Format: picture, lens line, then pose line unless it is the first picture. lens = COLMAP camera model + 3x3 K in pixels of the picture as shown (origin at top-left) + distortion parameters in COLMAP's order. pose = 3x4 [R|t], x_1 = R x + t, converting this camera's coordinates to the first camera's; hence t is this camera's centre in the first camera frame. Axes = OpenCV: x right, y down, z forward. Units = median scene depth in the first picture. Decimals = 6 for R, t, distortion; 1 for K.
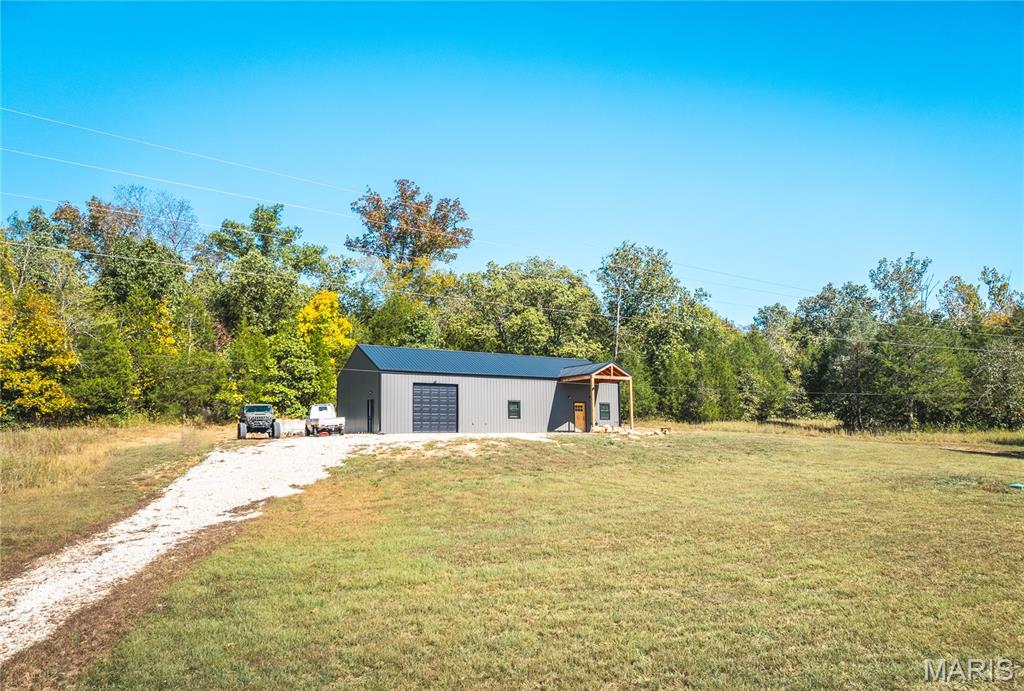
lens RADIAL K [[703.1, 0, 512.0], [0, 703.1, 345.5], [0, 0, 1]] dist [-0.001558, -0.010366]
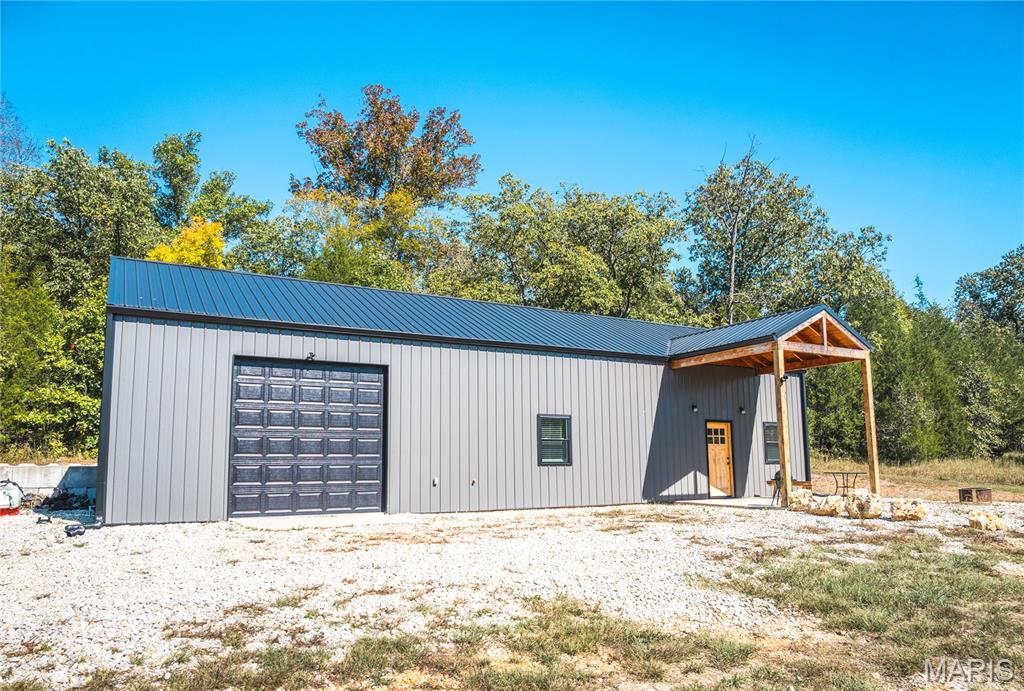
lens RADIAL K [[701.7, 0, 510.4], [0, 701.7, 367.0], [0, 0, 1]] dist [-0.032491, -0.003019]
pose [[0.999000, -0.007189, -0.044118, -0.003260], [0.006784, 0.999933, -0.009332, 0.052941], [0.044182, 0.009023, 0.998983, 0.597785]]
